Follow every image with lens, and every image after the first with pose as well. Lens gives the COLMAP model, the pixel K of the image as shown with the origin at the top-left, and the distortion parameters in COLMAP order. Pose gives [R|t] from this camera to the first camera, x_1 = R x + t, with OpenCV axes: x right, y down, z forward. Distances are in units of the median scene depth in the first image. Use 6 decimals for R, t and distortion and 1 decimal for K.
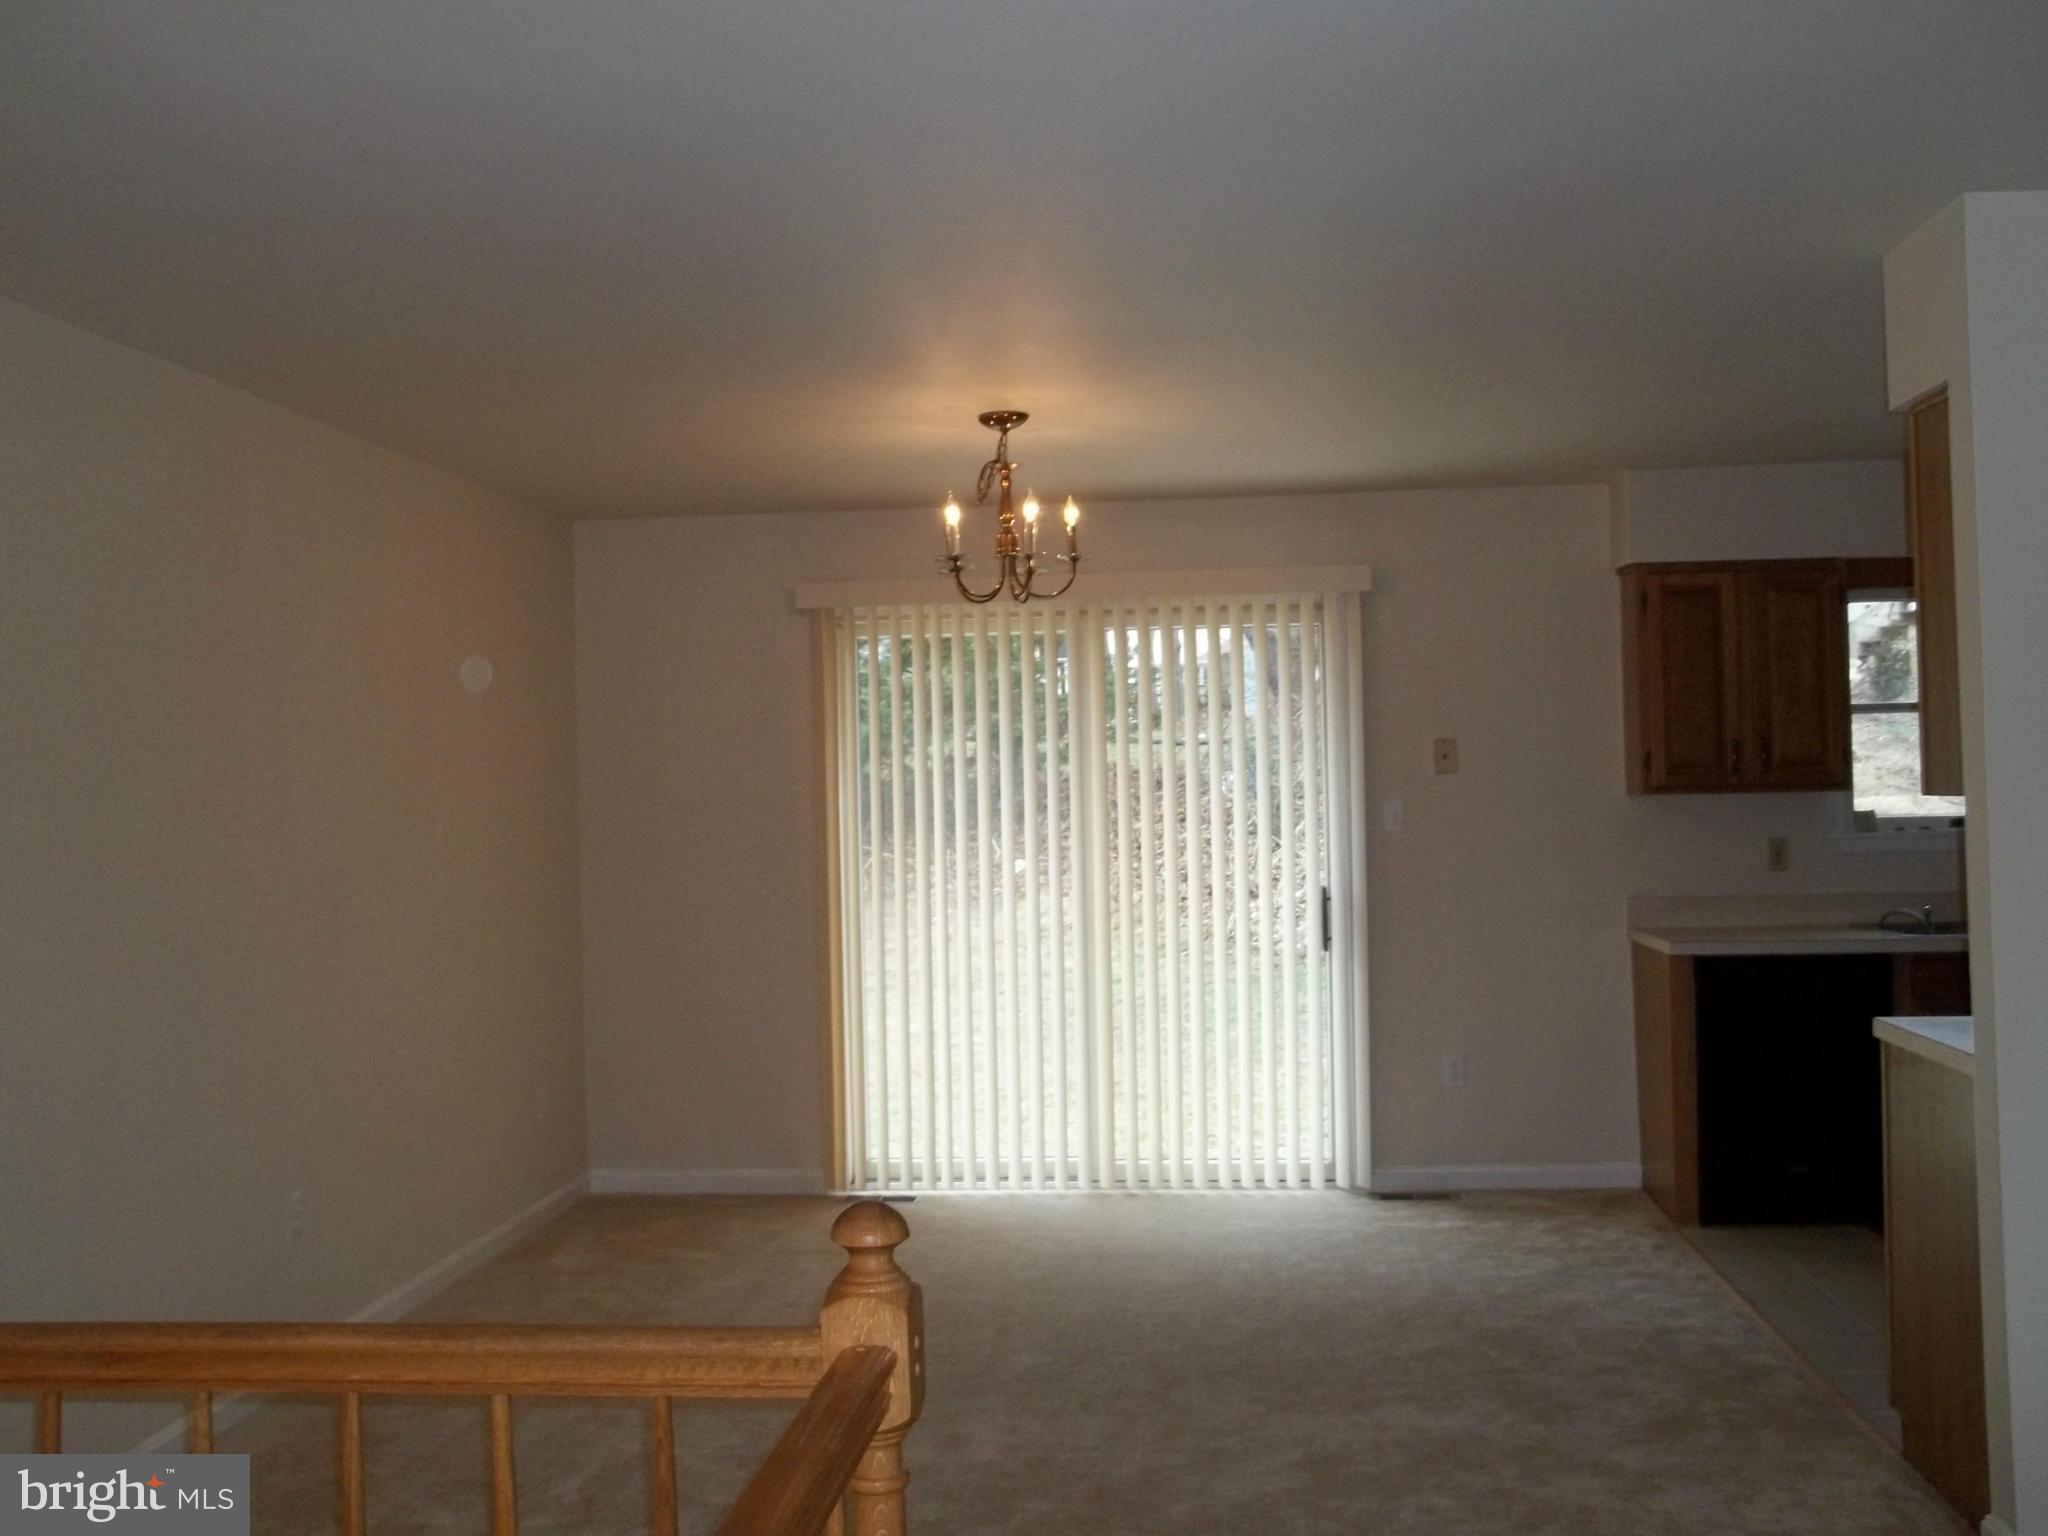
lens RADIAL K [[1974.4, 0, 1024.0], [0, 1974.4, 768.0], [0, 0, 1]] dist [-0.030747, 0.010398]
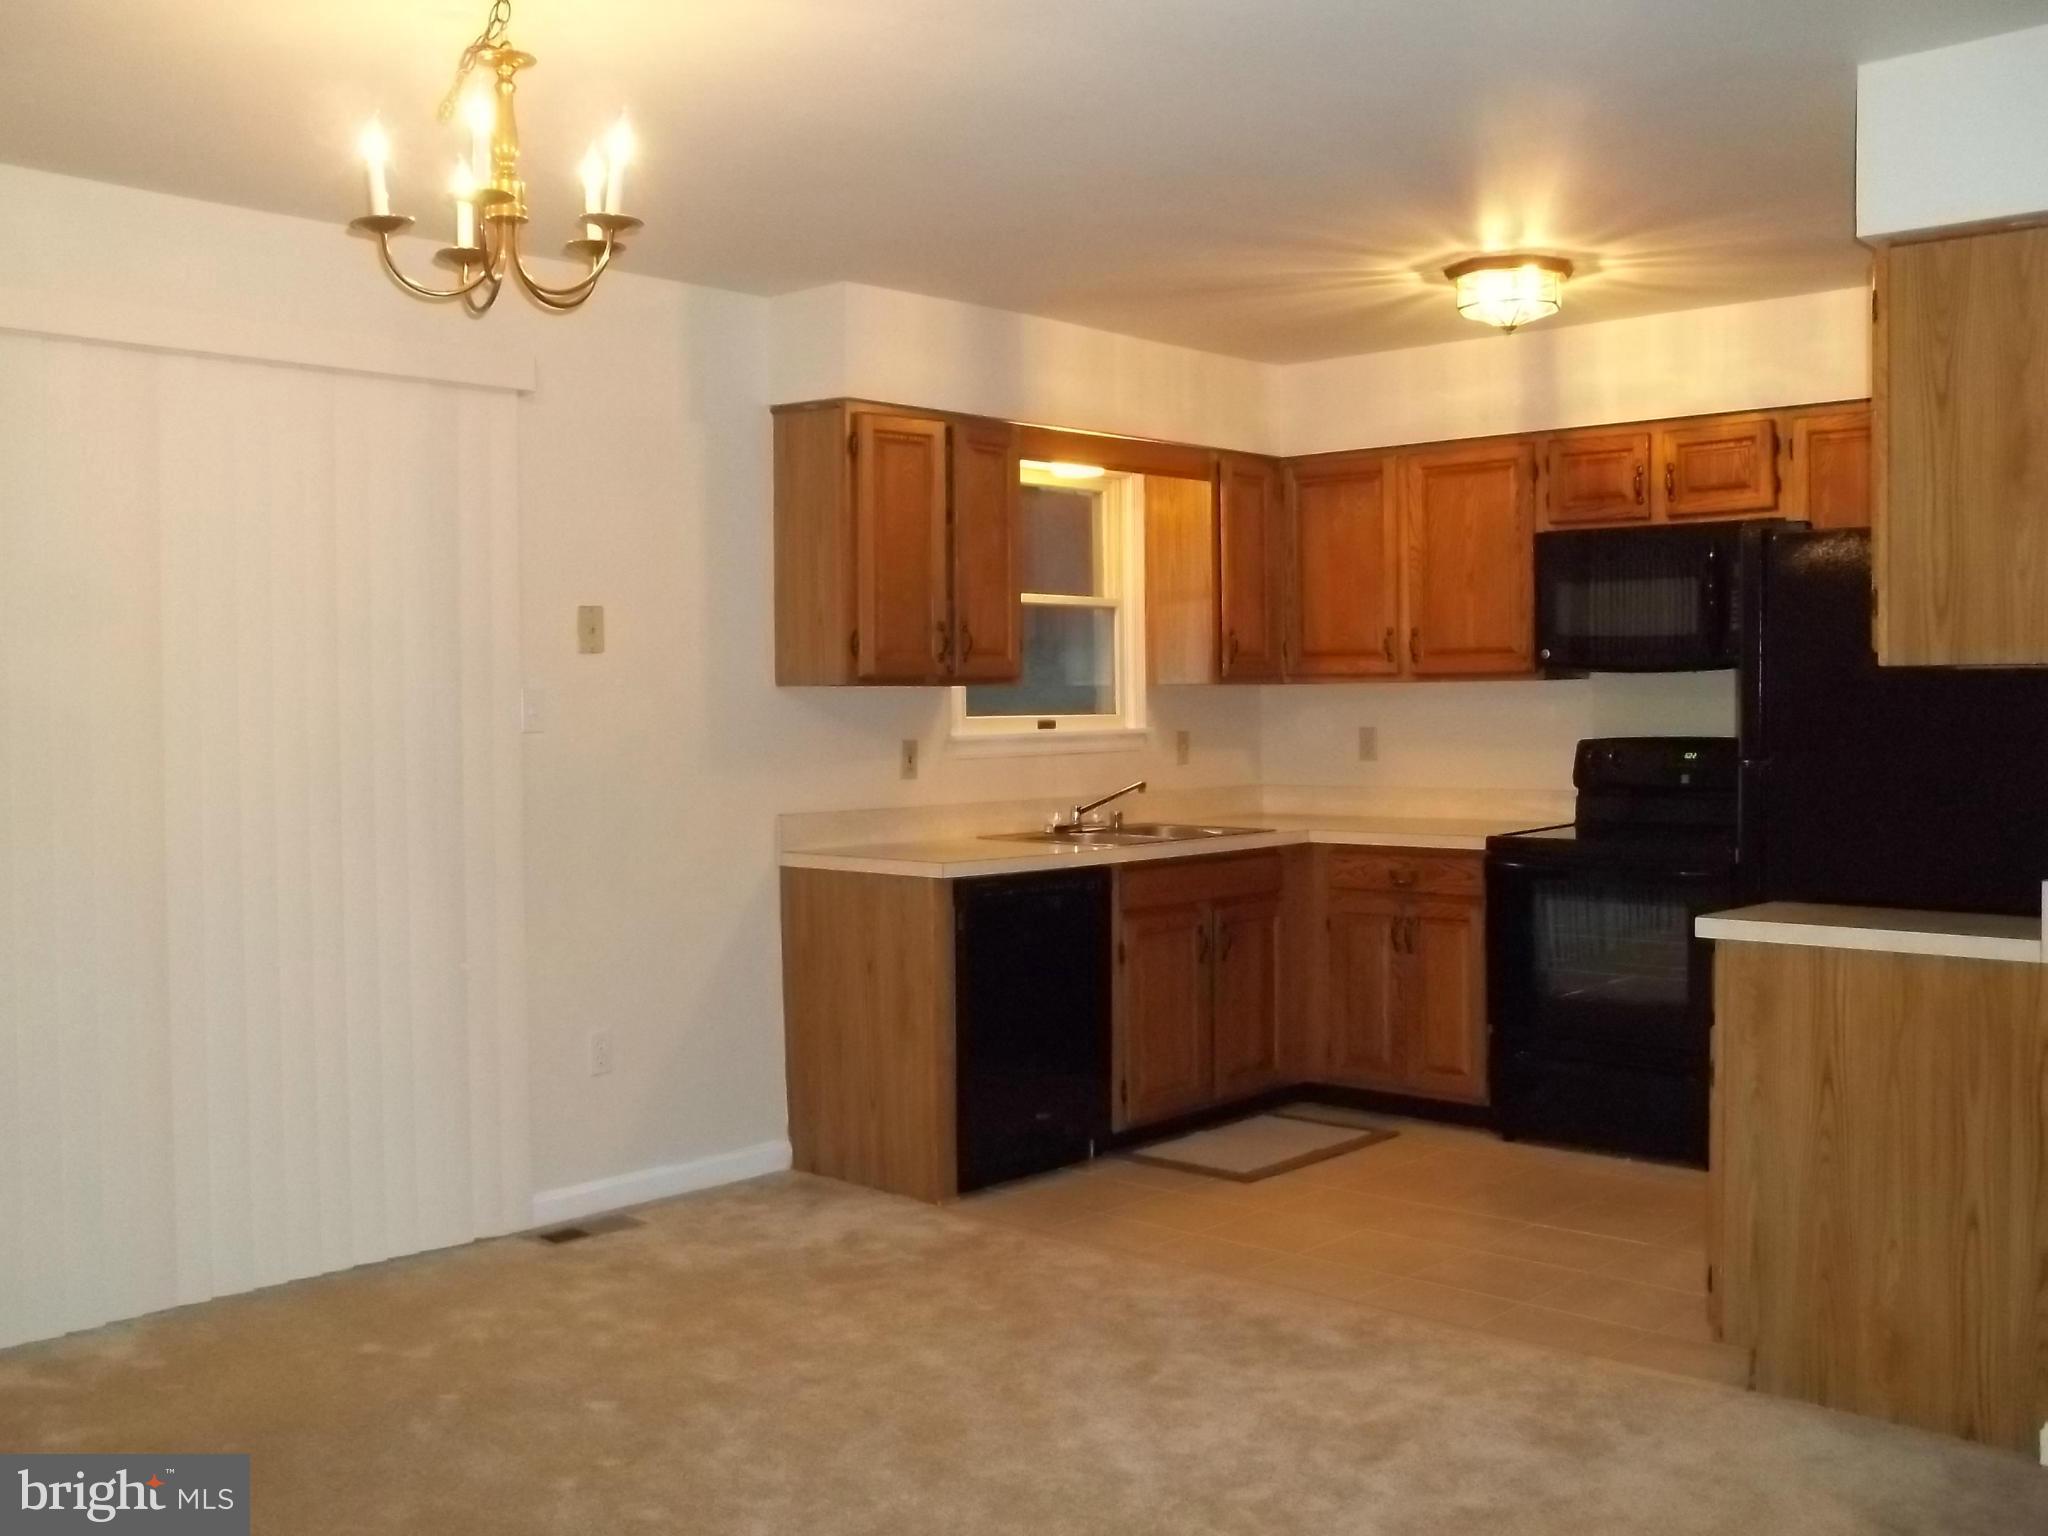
lens RADIAL K [[1974.4, 0, 1024.0], [0, 1974.4, 768.0], [0, 0, 1]] dist [-0.030747, 0.010398]
pose [[0.640822, -0.013935, 0.767563, -0.252389], [-0.026158, 0.998858, 0.039973, 0.012330], [-0.767244, -0.045693, 0.639726, 0.405836]]
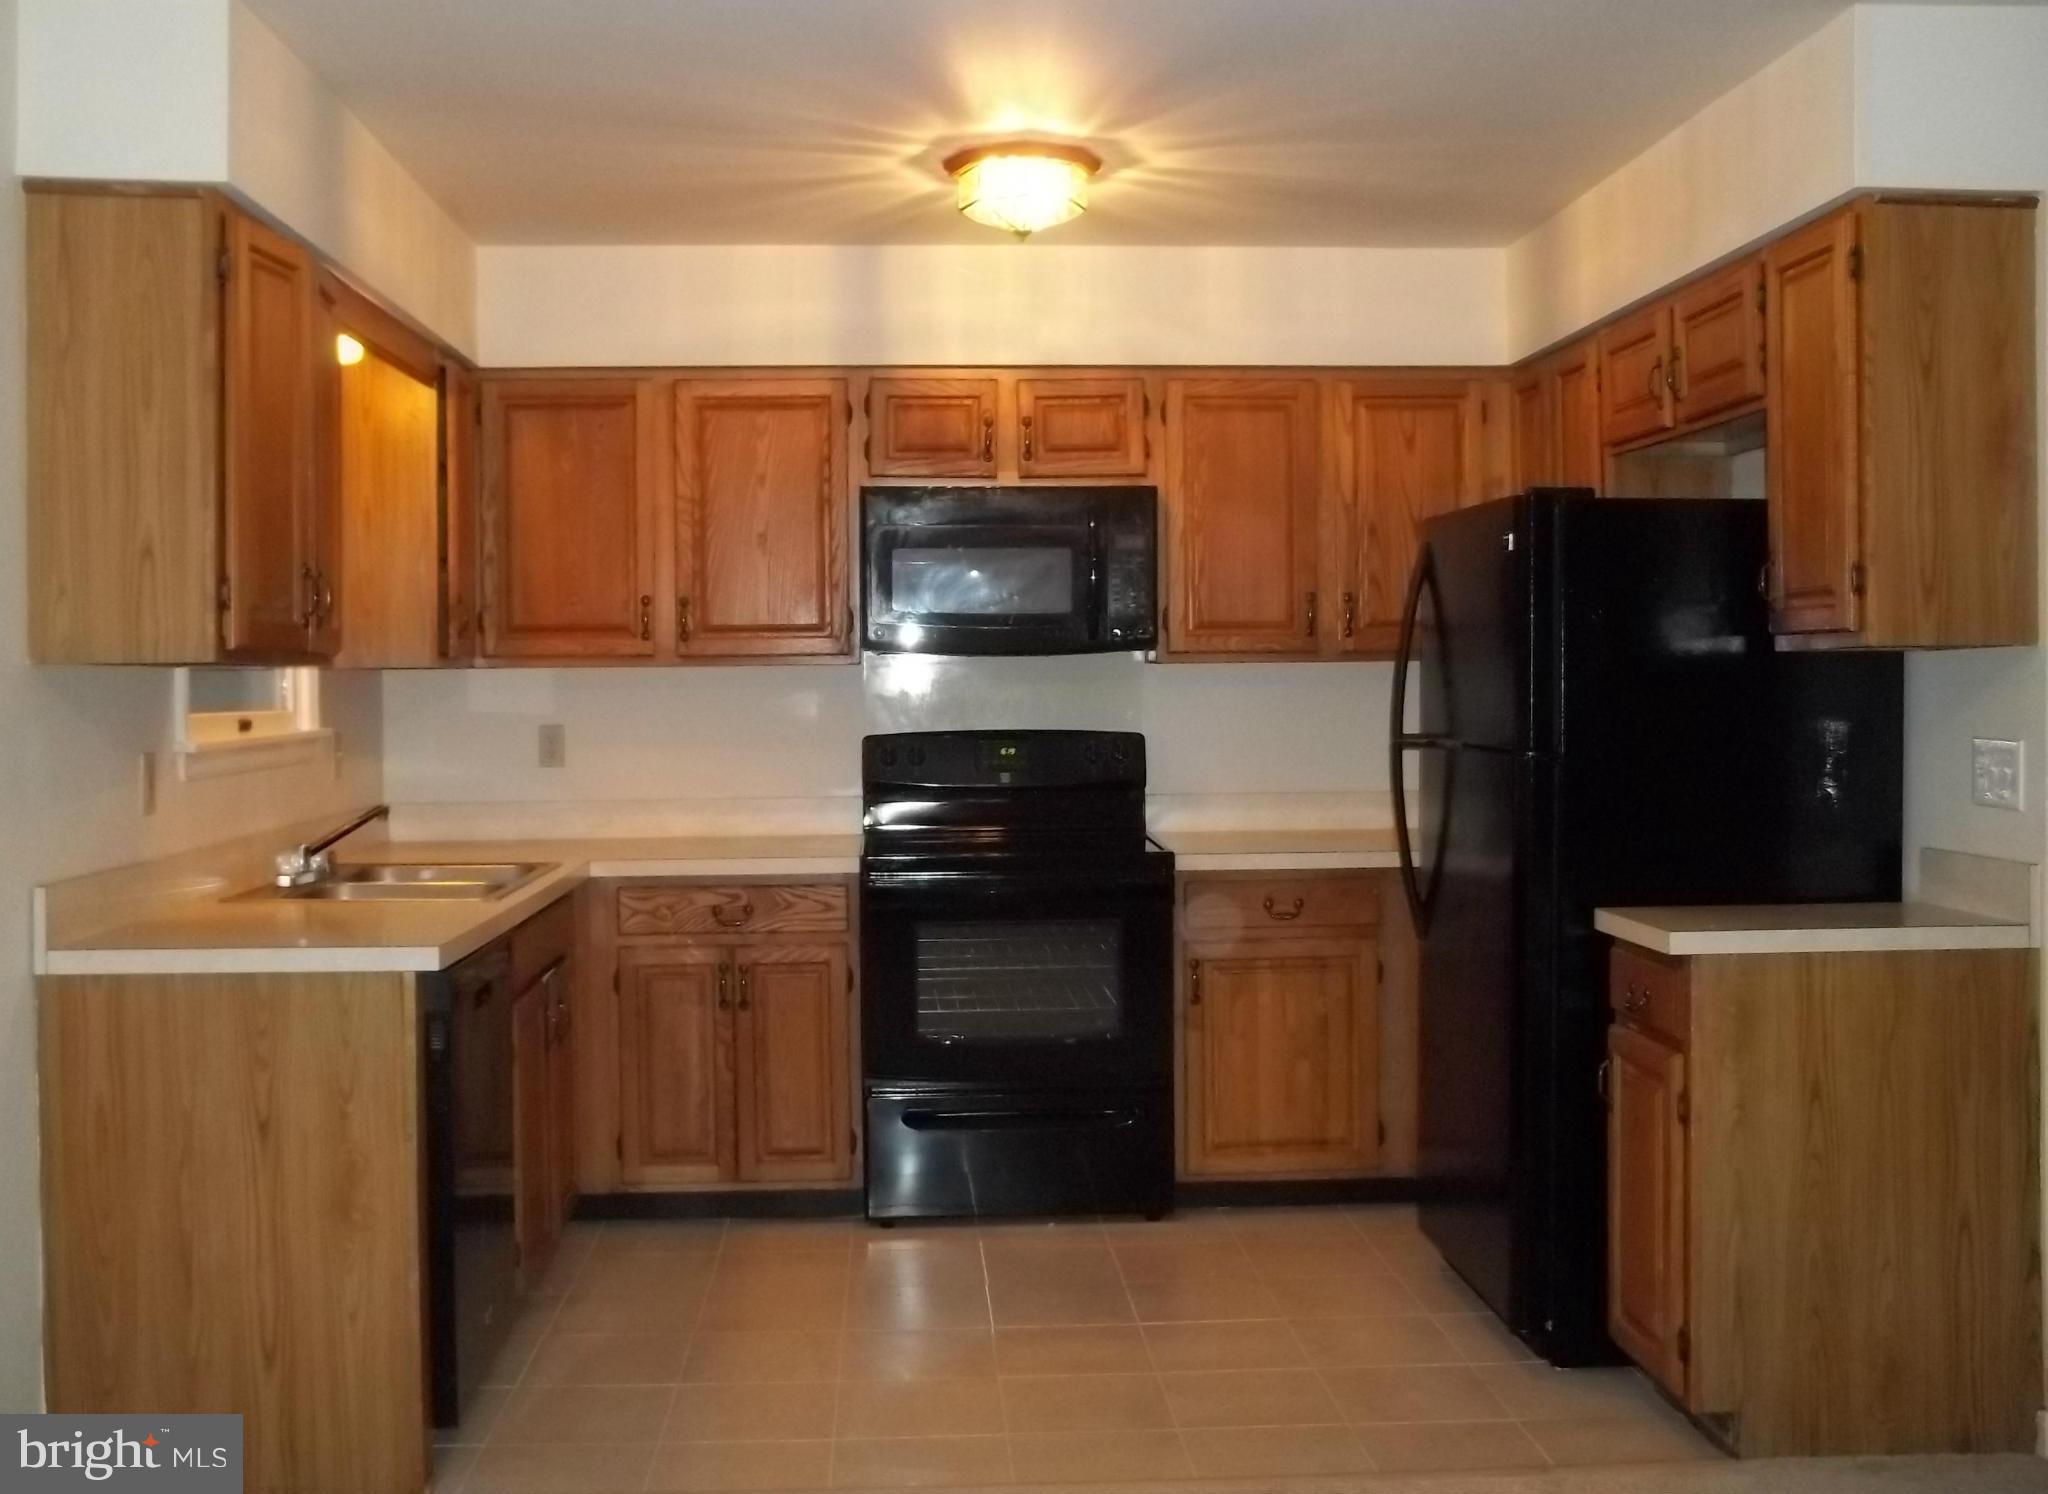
lens RADIAL K [[2095.1, 0, 1020.6], [0, 2095.1, 719.8], [0, 0, 1]] dist [-0.013259, -0.033094]
pose [[-0.084520, -0.001380, 0.996421, -0.205977], [-0.018861, 0.999822, -0.000215, 0.022405], [-0.996243, -0.018812, -0.084531, 0.821458]]
